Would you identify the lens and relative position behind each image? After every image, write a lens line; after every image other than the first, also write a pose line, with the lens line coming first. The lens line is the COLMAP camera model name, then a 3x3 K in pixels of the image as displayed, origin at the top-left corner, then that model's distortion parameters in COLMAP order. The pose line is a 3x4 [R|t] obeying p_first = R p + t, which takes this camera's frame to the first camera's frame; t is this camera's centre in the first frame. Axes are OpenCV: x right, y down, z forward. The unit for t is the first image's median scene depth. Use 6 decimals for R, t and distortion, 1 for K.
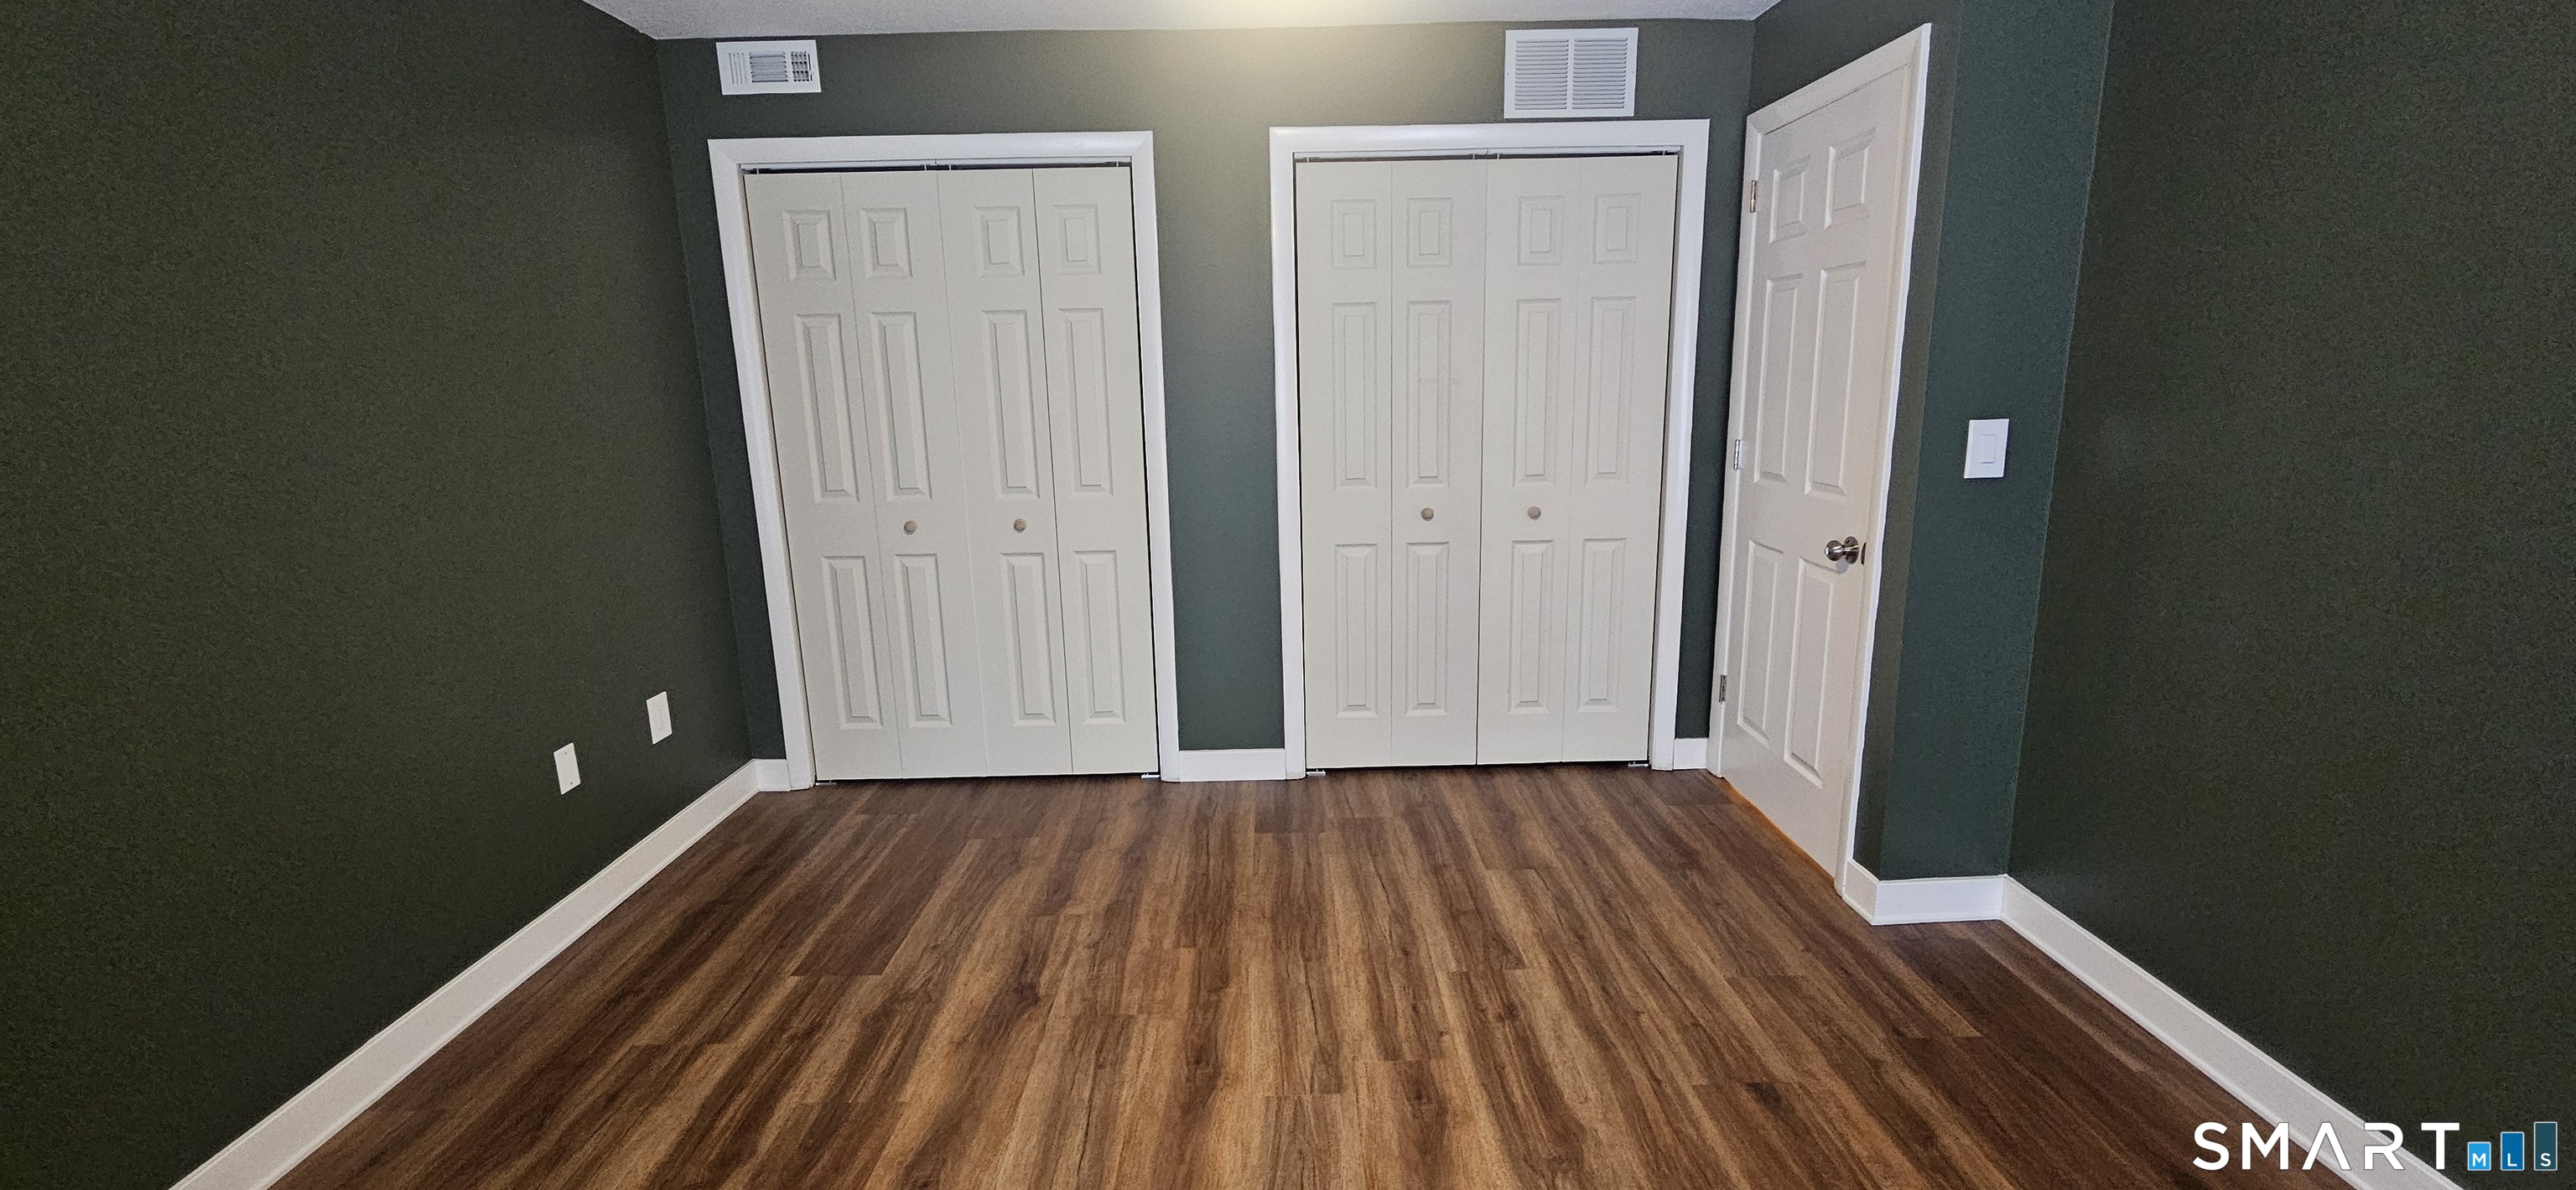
lens RADIAL K [[1047.4, 0, 1283.3], [0, 1047.4, 593.1], [0, 0, 1]] dist [-0.001456, -0.000083]
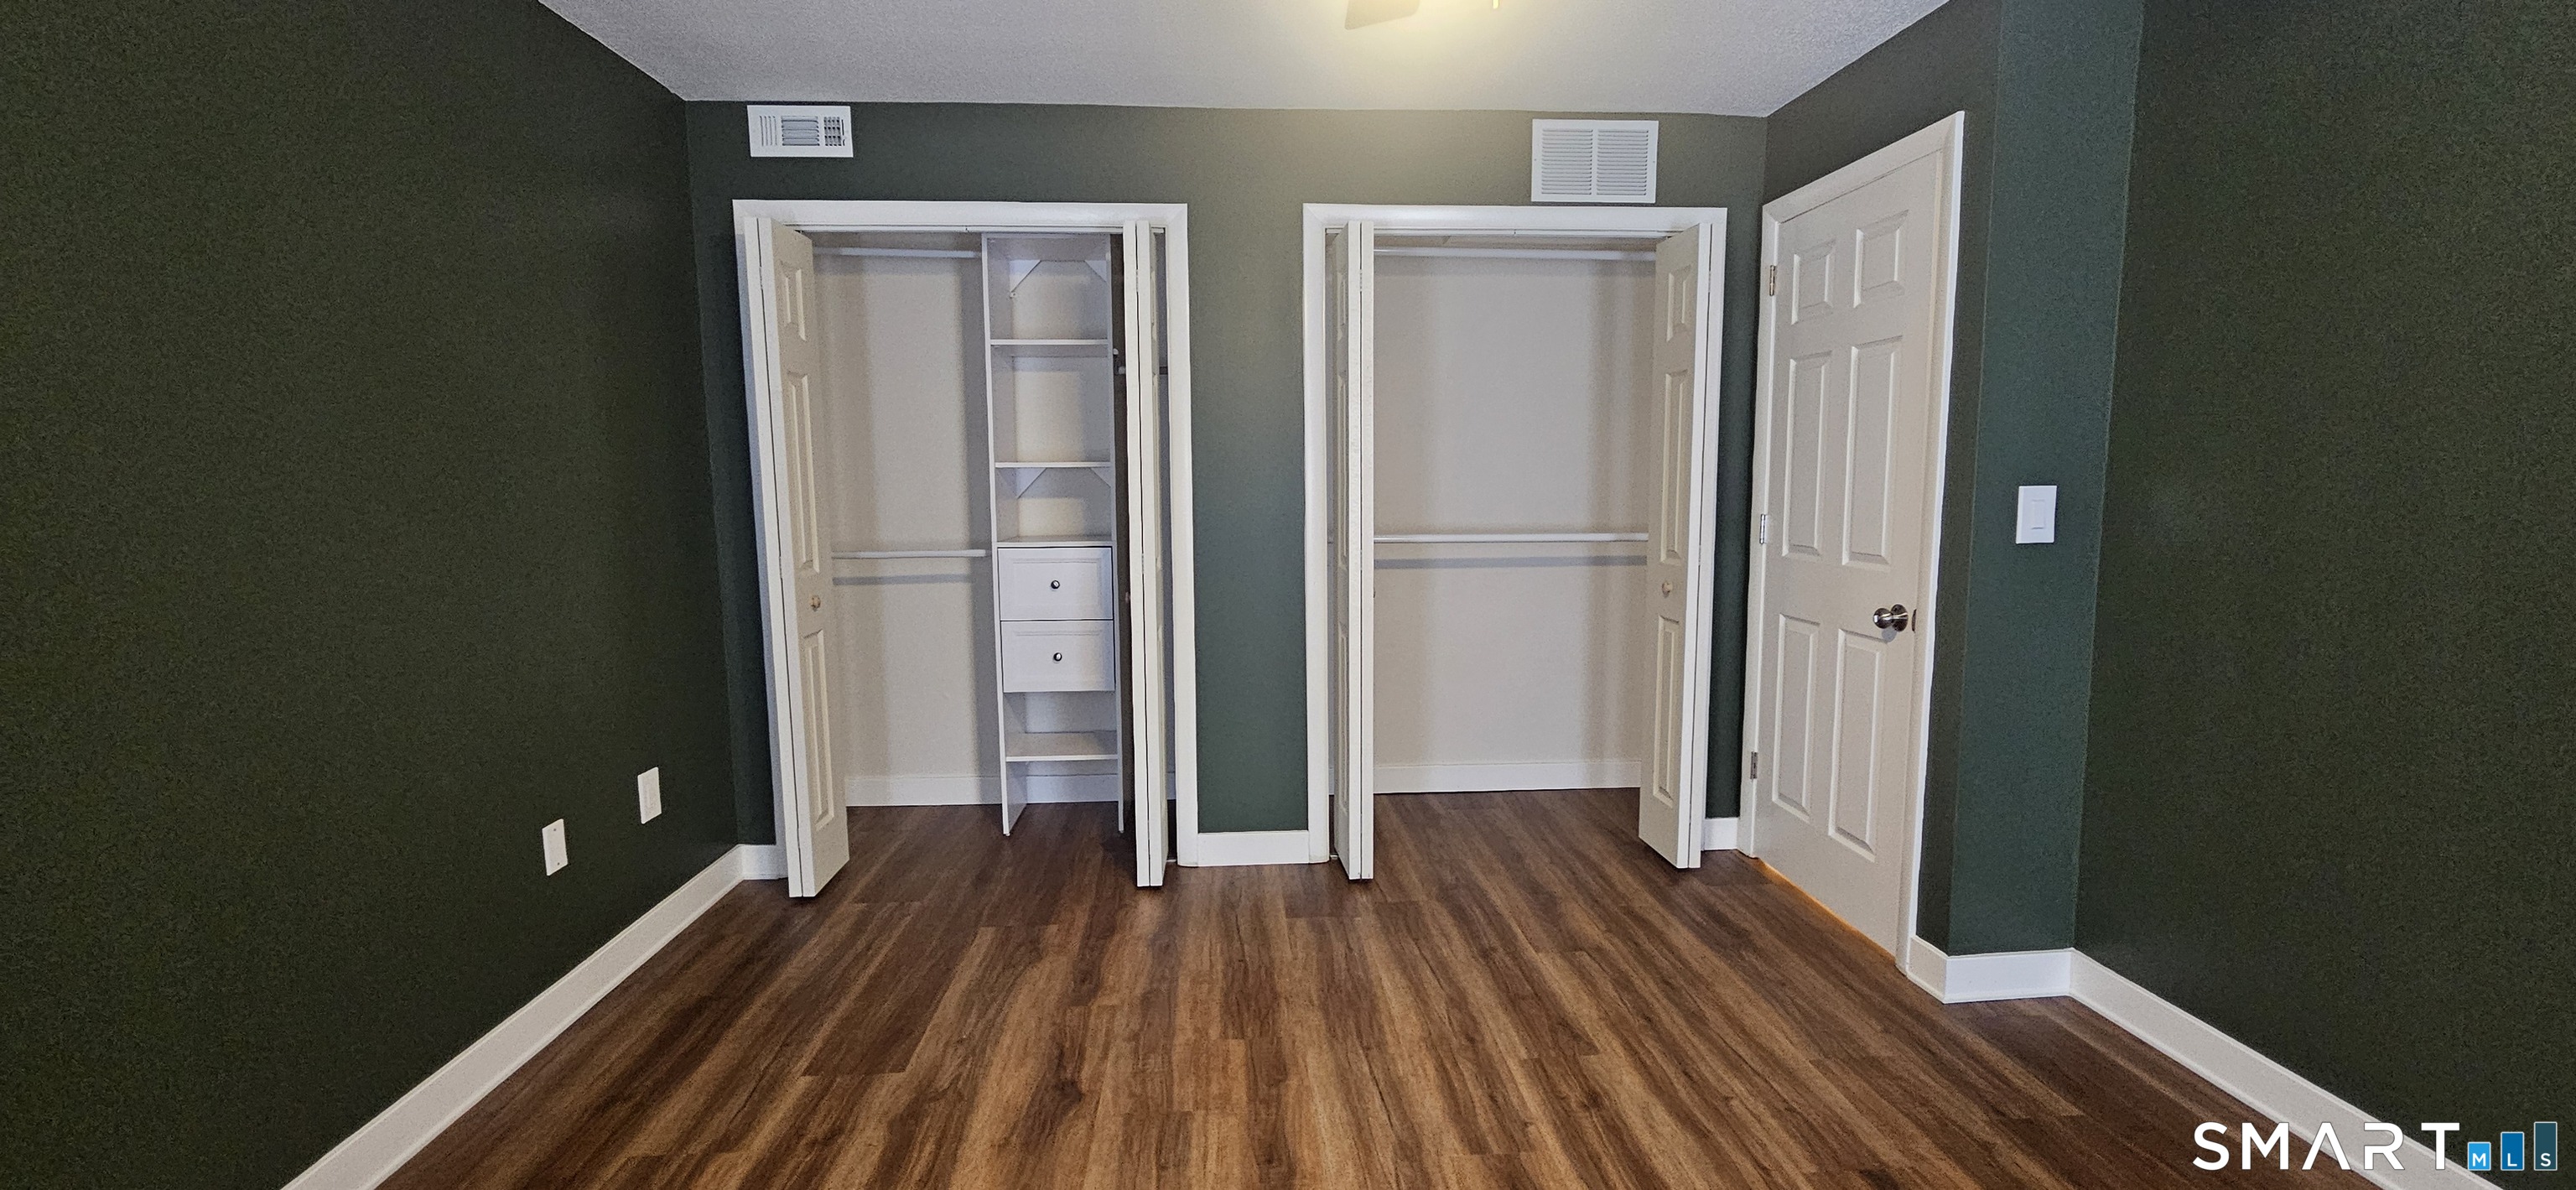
lens RADIAL K [[1053.3, 0, 1288.0], [0, 1053.3, 595.0], [0, 0, 1]] dist [-0.000932, -0.000293]
pose [[0.998538, 0.007380, 0.053553, -0.097333], [-0.002292, 0.995527, -0.094452, 0.034495], [-0.054010, 0.094191, 0.994088, 0.029574]]
